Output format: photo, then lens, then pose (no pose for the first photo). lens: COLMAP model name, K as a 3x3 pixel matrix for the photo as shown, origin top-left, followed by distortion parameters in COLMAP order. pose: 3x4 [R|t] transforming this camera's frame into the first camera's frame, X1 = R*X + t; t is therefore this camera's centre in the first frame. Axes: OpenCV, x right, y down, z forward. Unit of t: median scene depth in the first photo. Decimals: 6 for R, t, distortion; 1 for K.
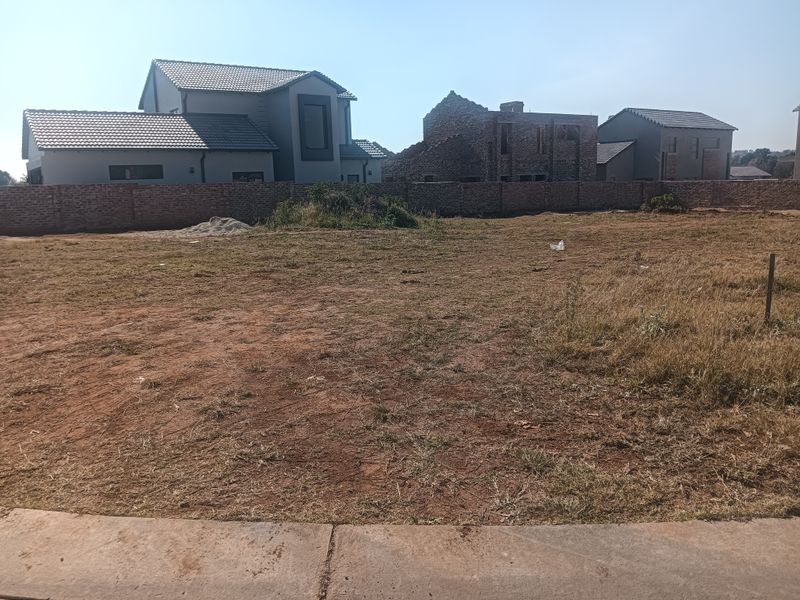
lens RADIAL K [[630.6, 0, 392.2], [0, 630.6, 304.0], [0, 0, 1]] dist [0.059798, -0.113465]
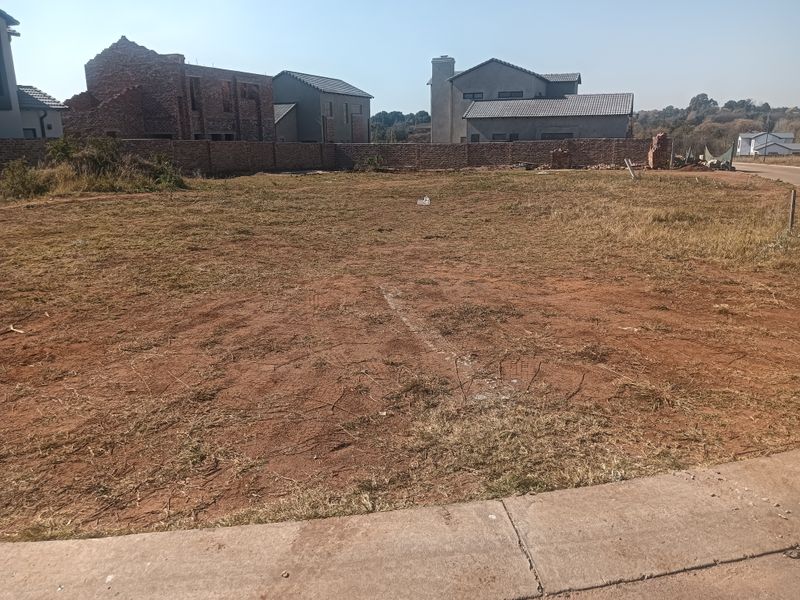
lens RADIAL K [[630.6, 0, 404.7], [0, 630.6, 304.1], [0, 0, 1]] dist [0.059798, -0.113465]
pose [[0.810581, -0.130833, 0.570825, -0.179790], [0.097153, 0.991261, 0.089238, -0.007150], [-0.577511, -0.016877, 0.816208, 0.055542]]
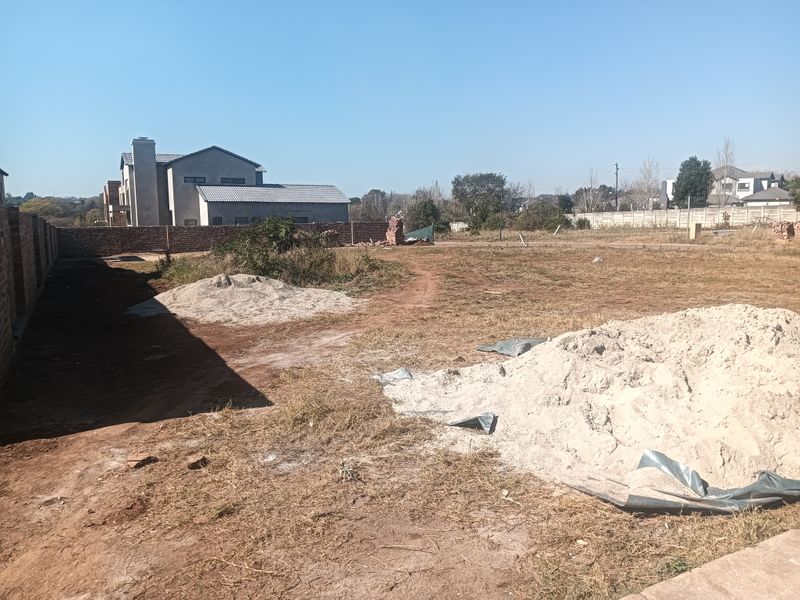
lens RADIAL K [[630.1, 0, 399.2], [0, 630.1, 295.9], [0, 0, 1]] dist [0.082317, -0.146636]
pose [[0.119697, -0.095537, 0.988203, -0.569850], [0.189988, 0.979168, 0.071651, -0.092338], [-0.974463, 0.179170, 0.135354, 0.561791]]
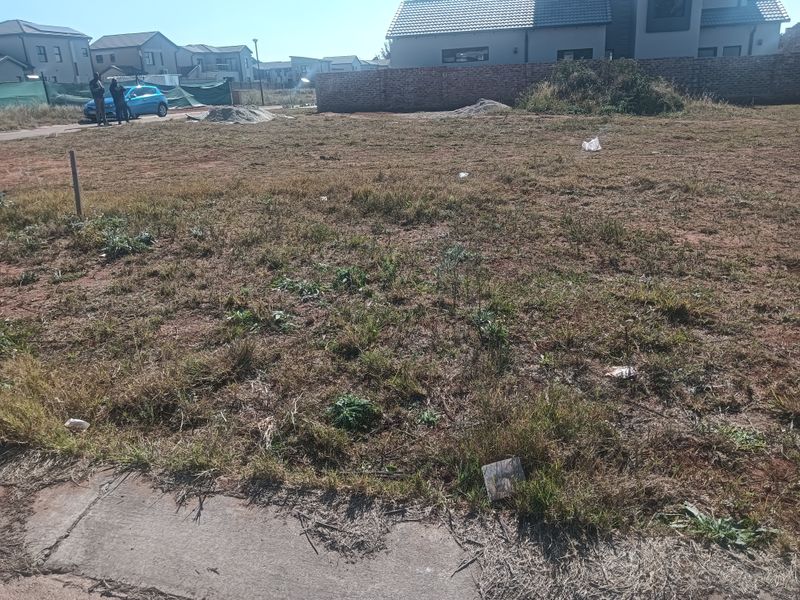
lens RADIAL K [[630.6, 0, 395.9], [0, 630.6, 295.7], [0, 0, 1]] dist [0.059798, -0.113465]
pose [[0.685512, 0.227995, -0.691442, 0.304022], [-0.106127, 0.970851, 0.214910, -0.022491], [0.720285, -0.073943, 0.689726, 0.107270]]
